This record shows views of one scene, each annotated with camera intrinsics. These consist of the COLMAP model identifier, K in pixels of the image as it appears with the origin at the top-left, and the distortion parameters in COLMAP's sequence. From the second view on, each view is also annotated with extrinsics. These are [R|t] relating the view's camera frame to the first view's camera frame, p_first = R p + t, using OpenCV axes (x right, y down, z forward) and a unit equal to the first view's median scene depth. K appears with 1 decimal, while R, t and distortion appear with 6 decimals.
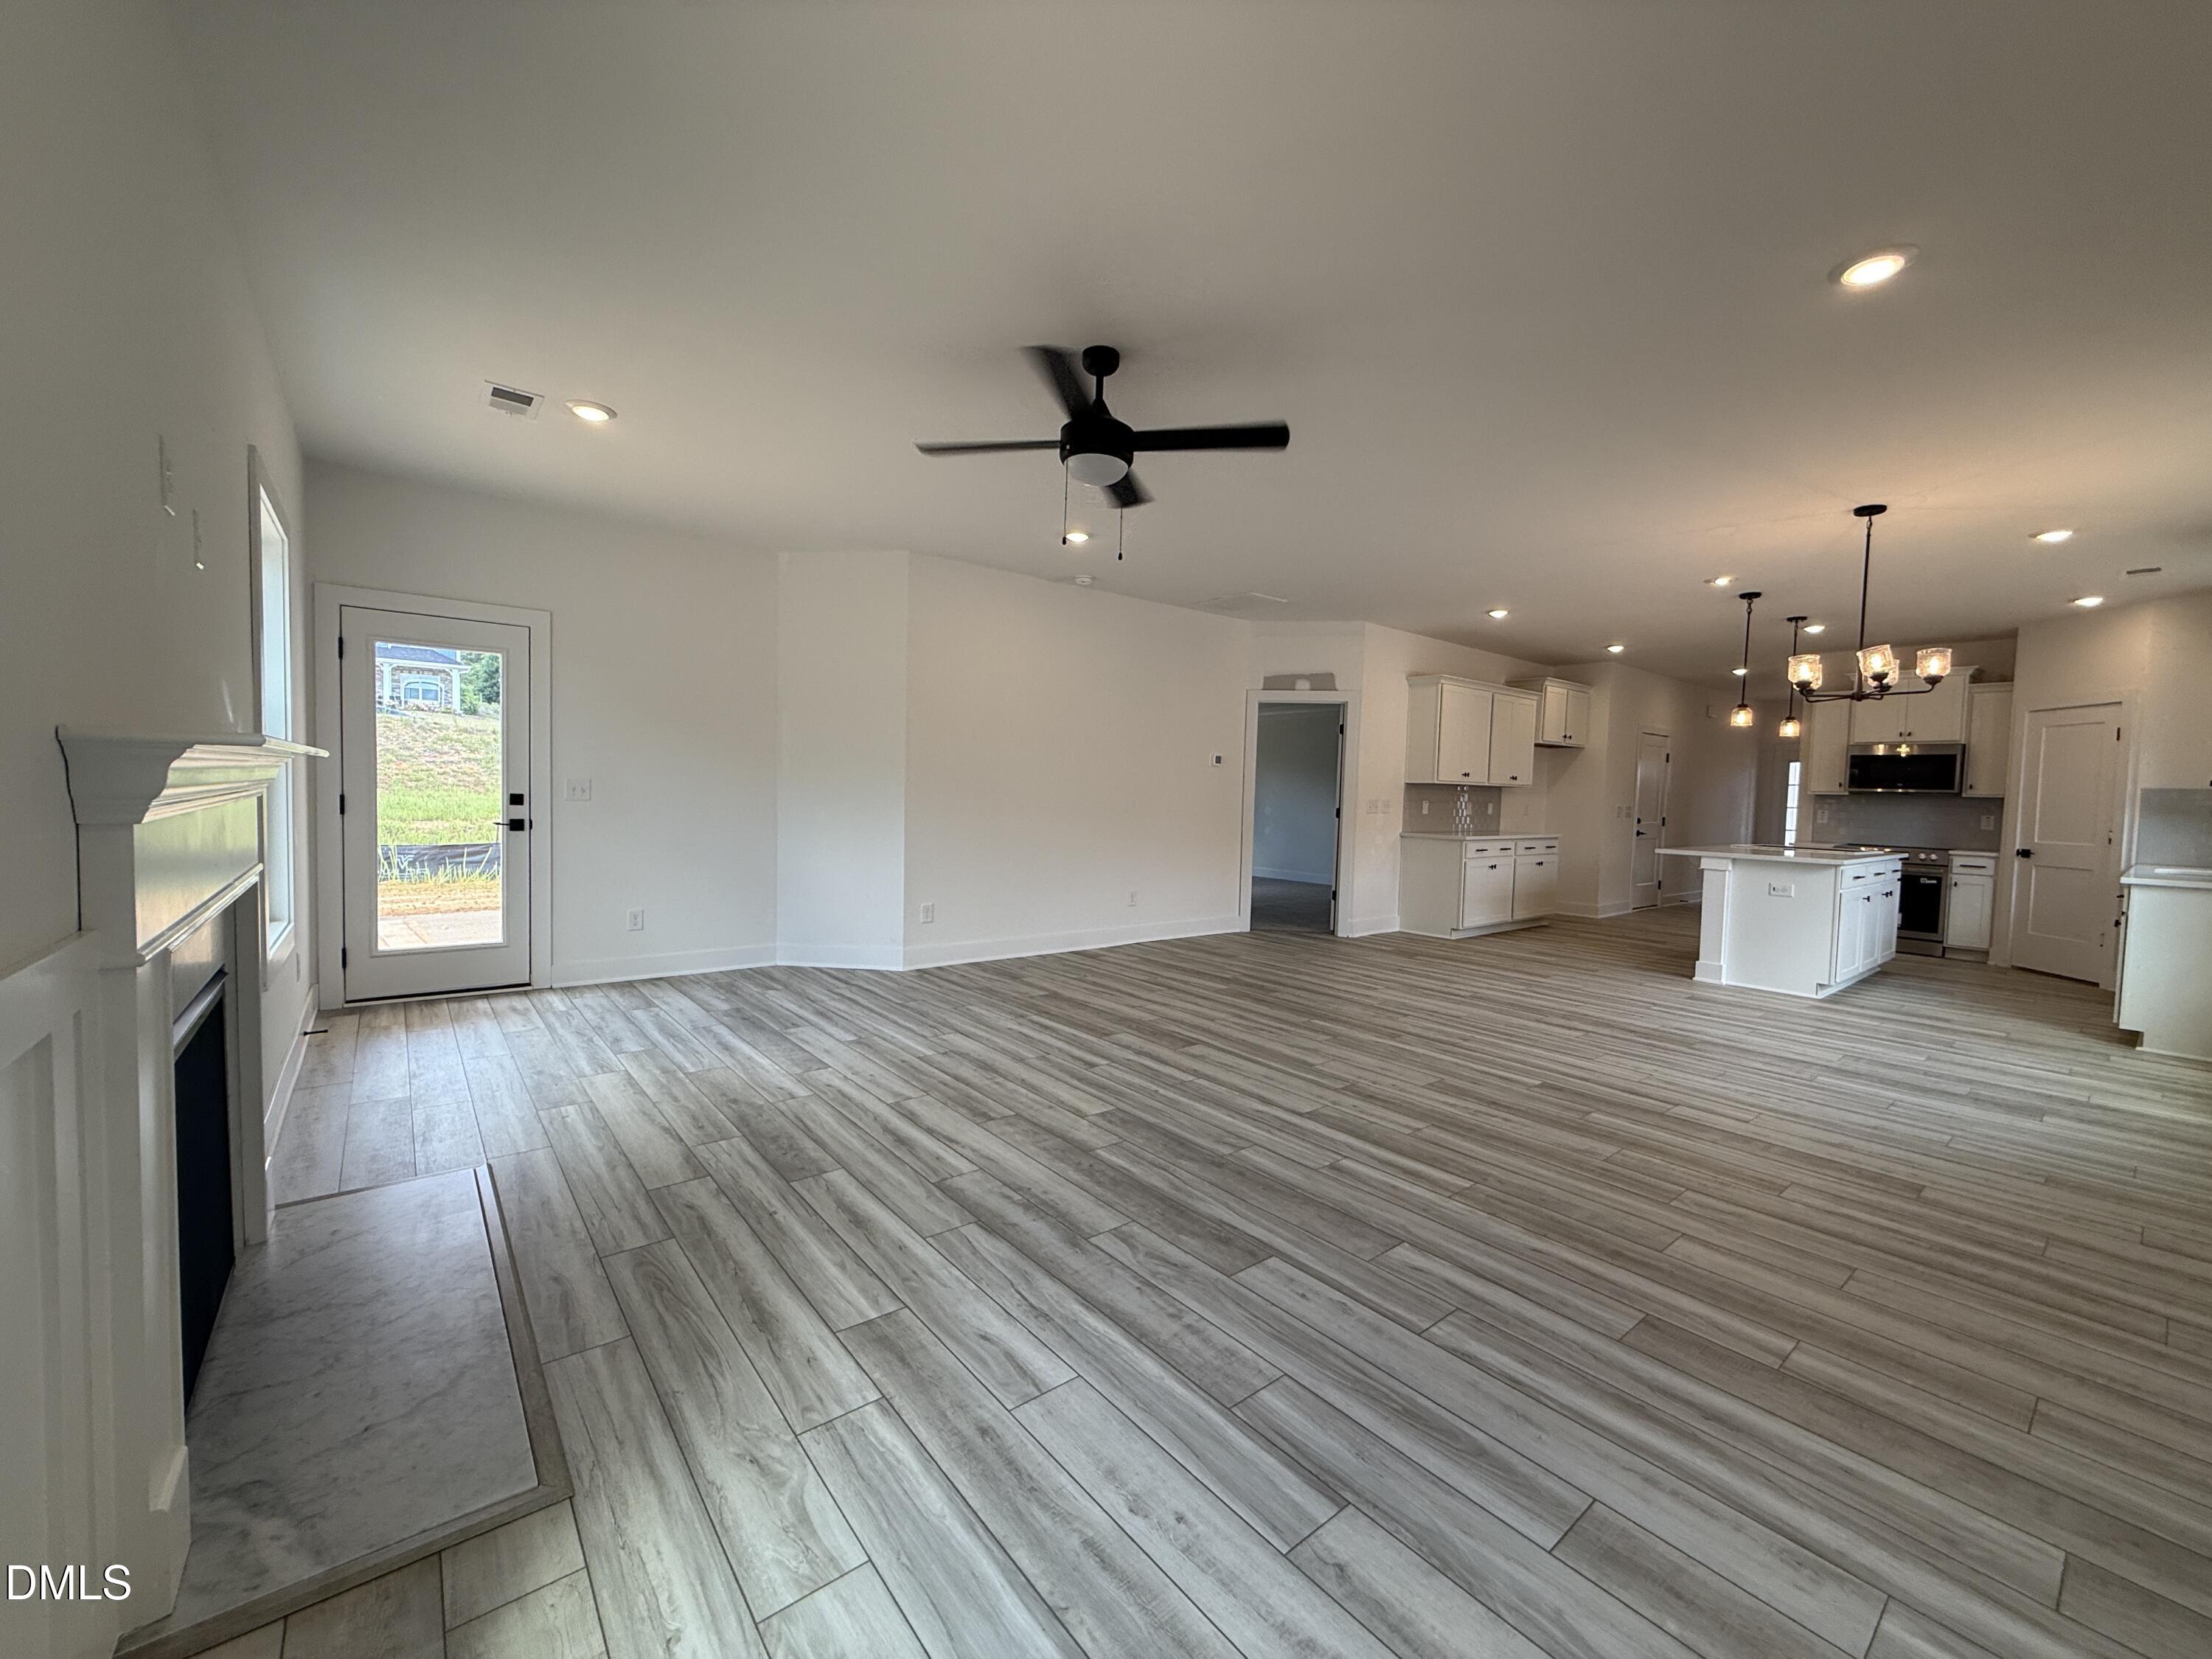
lens RADIAL K [[869.5, 0, 1102.7], [0, 869.5, 845.8], [0, 0, 1]] dist [-0.001636, -0.000349]
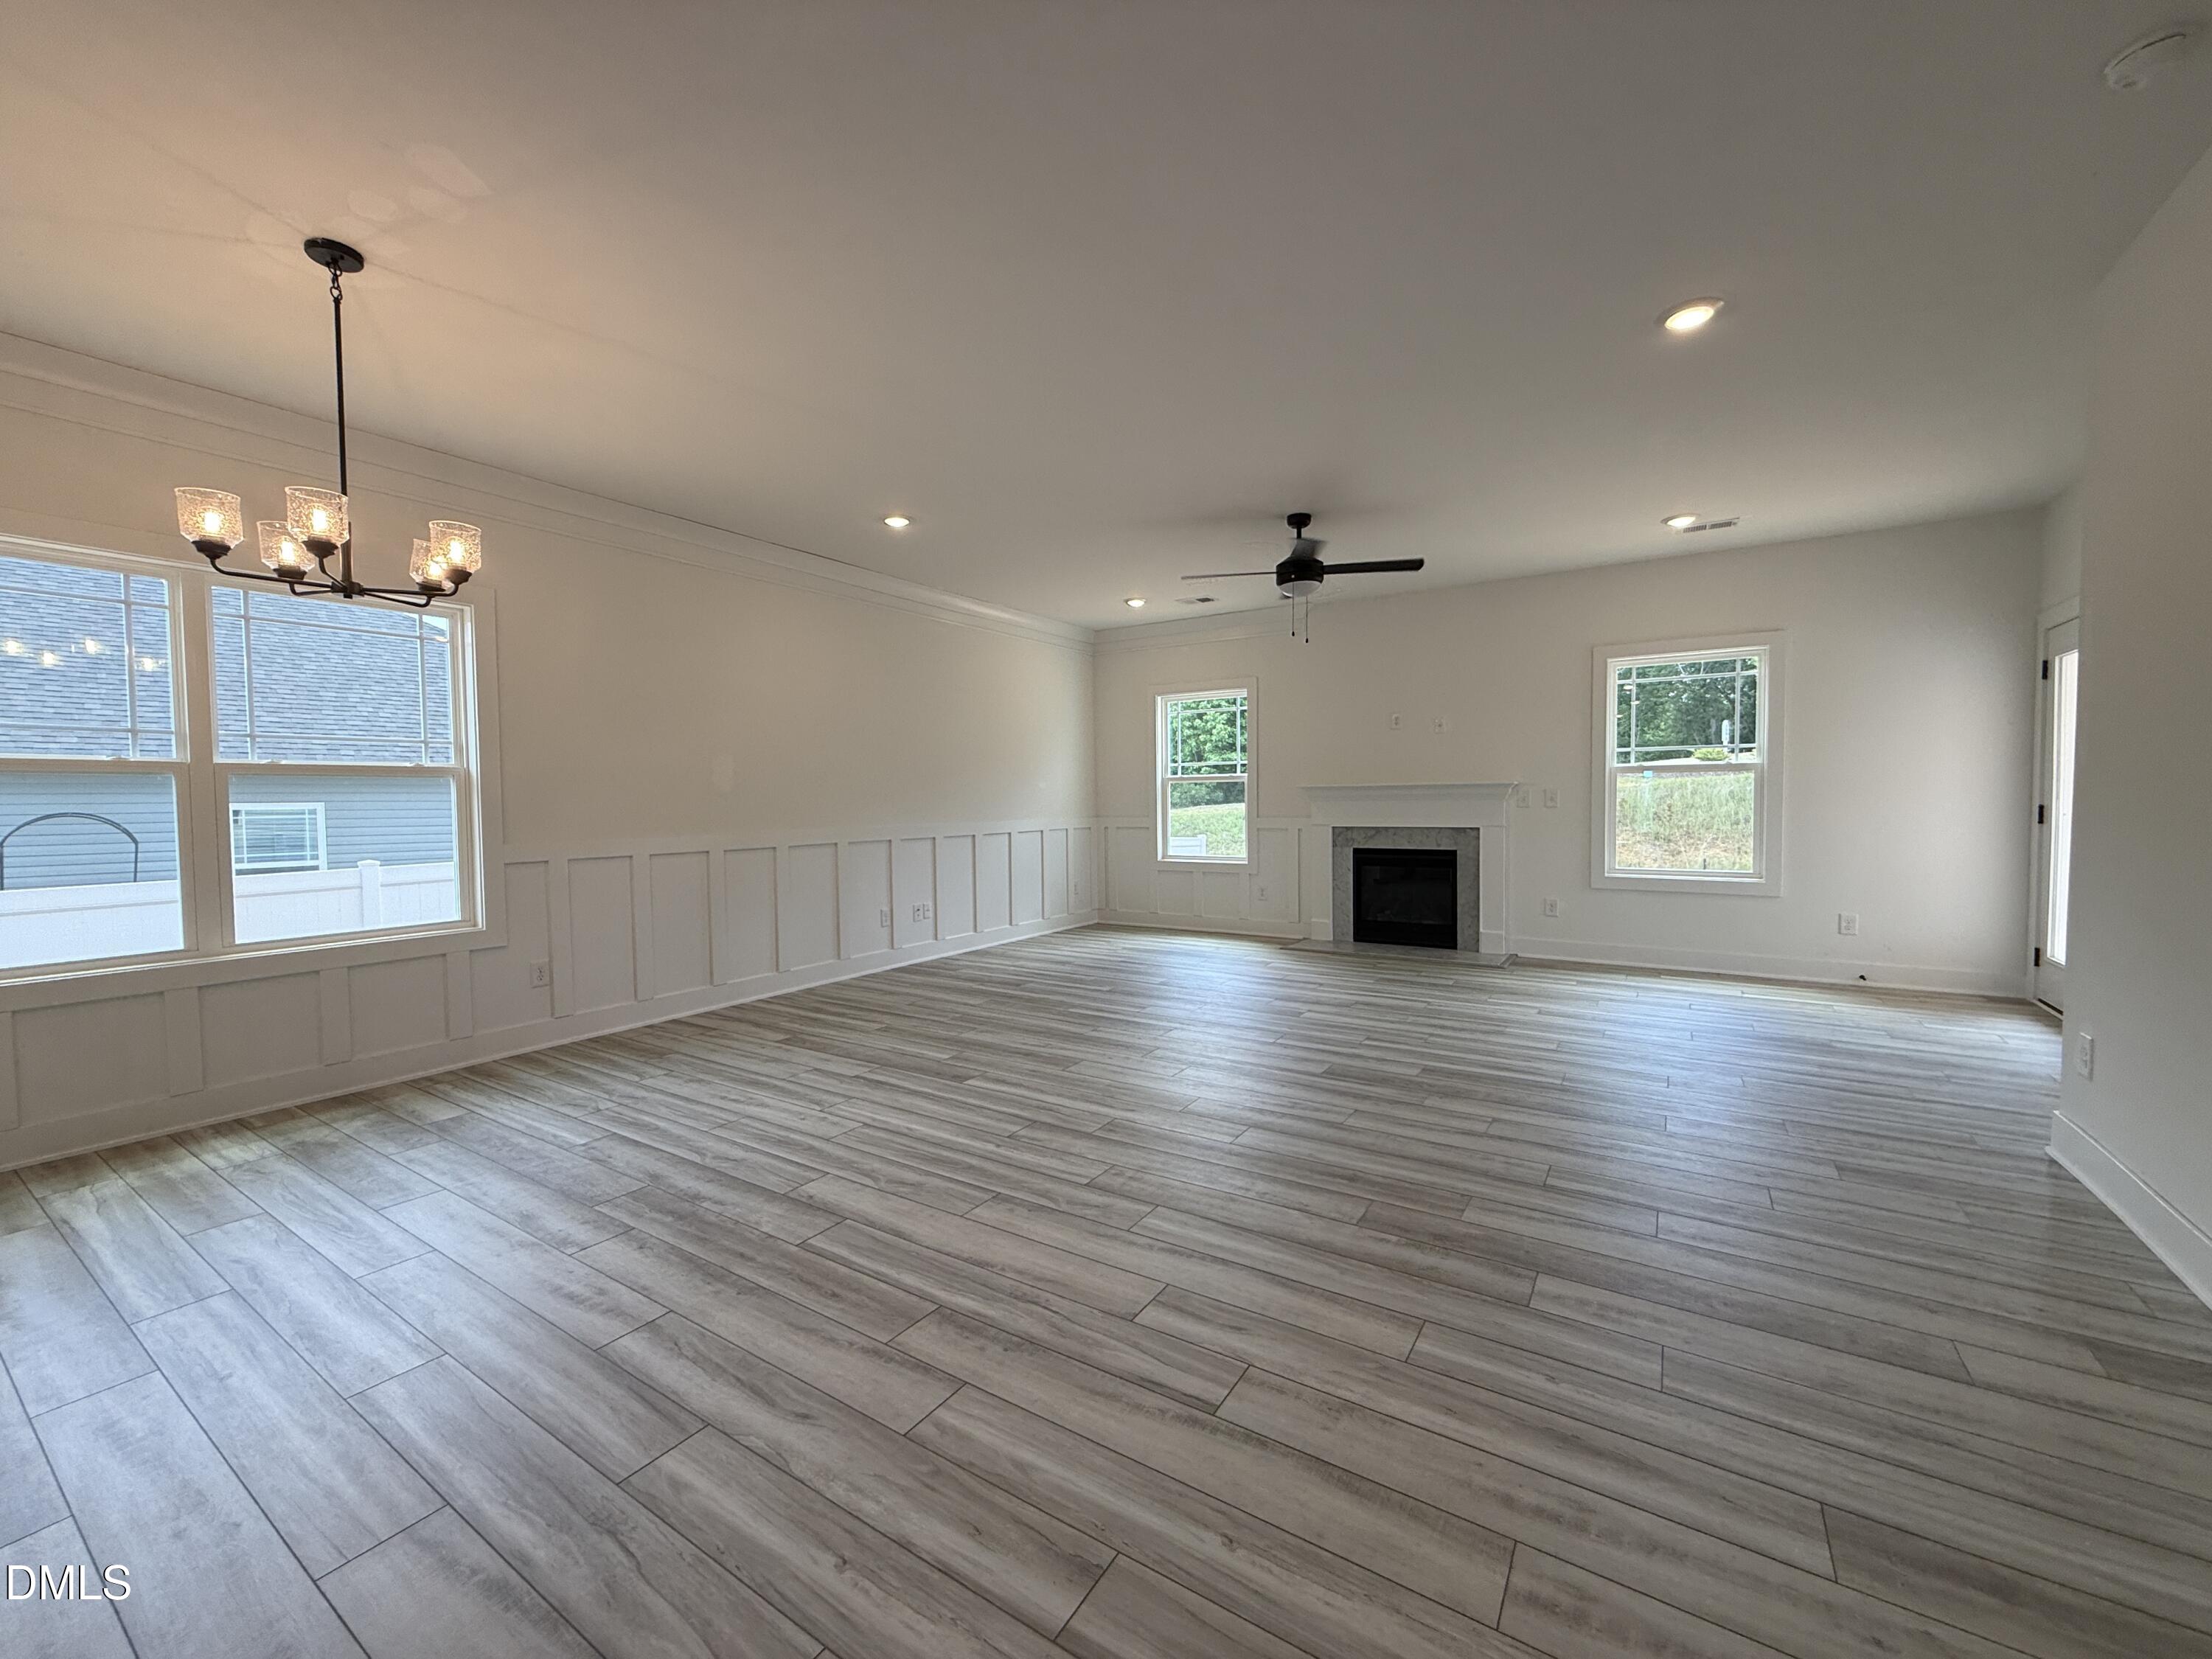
lens RADIAL K [[883.9, 0, 1101.1], [0, 883.9, 831.1], [0, 0, 1]] dist [-0.000475, 0.000208]
pose [[-0.949802, -0.006666, -0.312780, 0.414007], [-0.036953, 0.995165, 0.091006, -0.060769], [0.310661, 0.097996, -0.945456, 1.202407]]
